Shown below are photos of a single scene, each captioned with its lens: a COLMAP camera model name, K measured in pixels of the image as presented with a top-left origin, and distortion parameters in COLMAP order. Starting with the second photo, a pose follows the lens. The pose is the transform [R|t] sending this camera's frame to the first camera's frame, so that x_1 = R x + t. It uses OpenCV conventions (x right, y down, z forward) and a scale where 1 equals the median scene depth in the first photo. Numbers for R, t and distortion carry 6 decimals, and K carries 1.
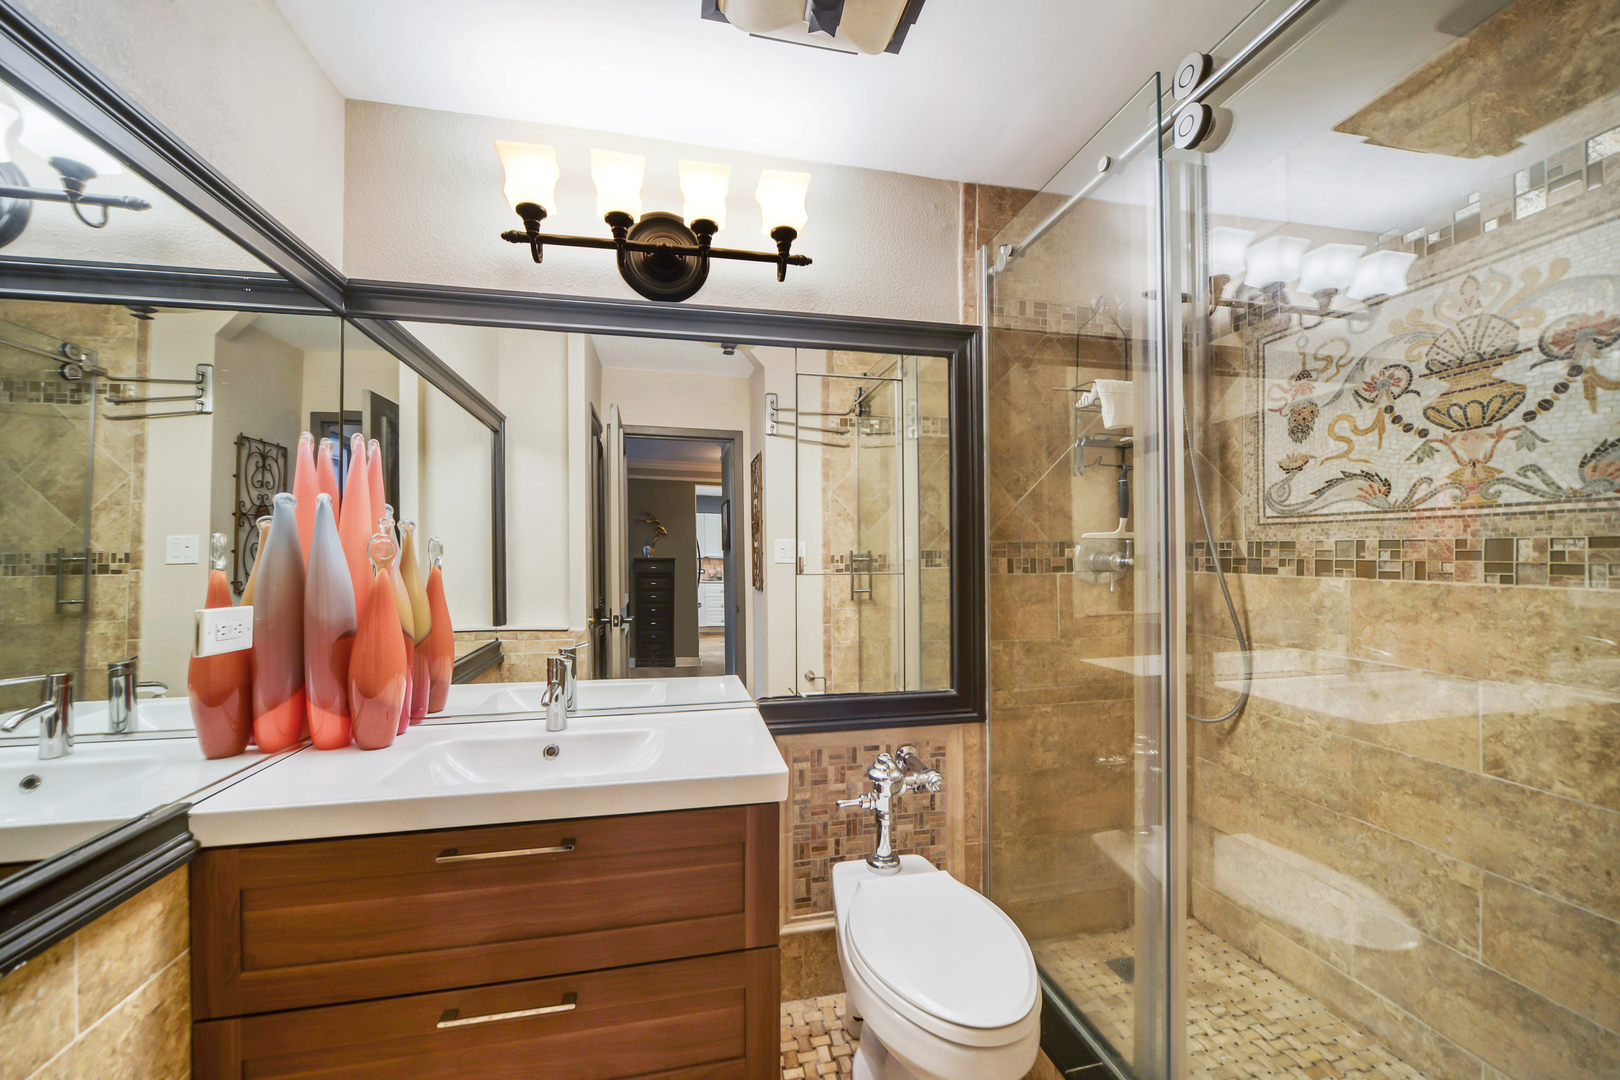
lens RADIAL K [[615.6, 0, 806.7], [0, 615.6, 547.5], [0, 0, 1]] dist [-0.017541, -0.000171]
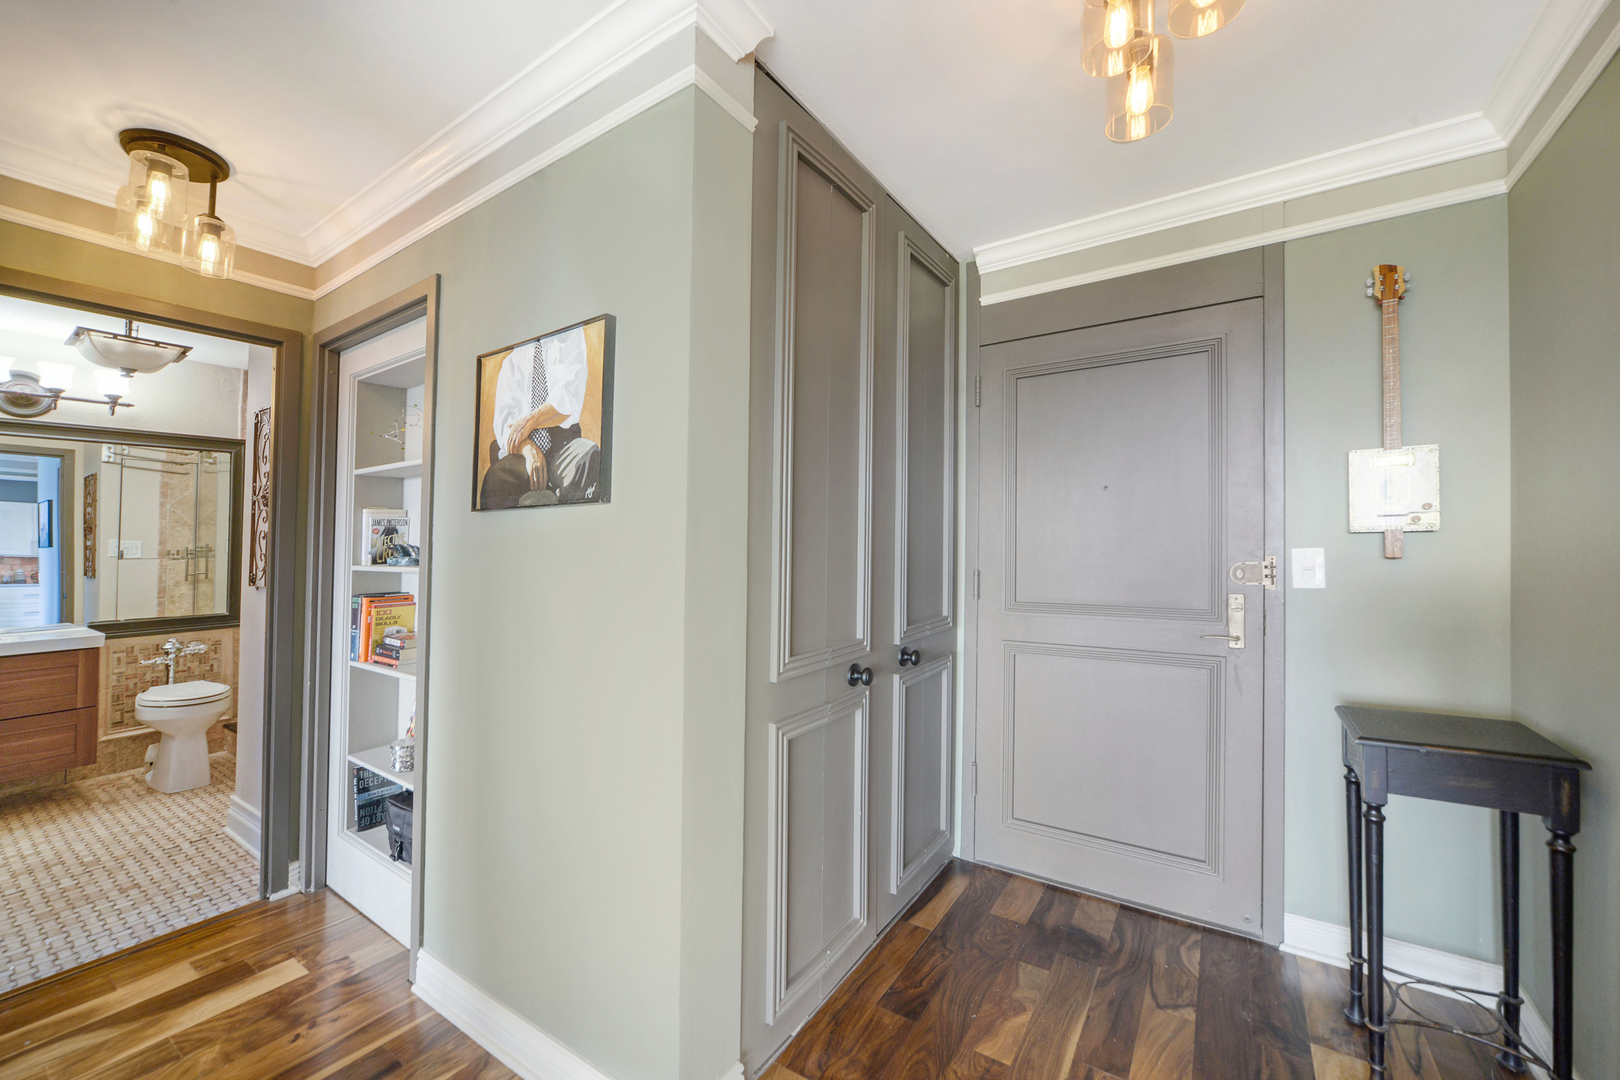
lens RADIAL K [[637.2, 0, 805.6], [0, 637.2, 521.5], [0, 0, 1]] dist [-0.000711, -0.000246]
pose [[0.722245, 0.020522, 0.691332, 0.157599], [0.001447, 0.999513, -0.031182, -0.010715], [-0.691635, 0.023521, 0.721864, -1.968041]]
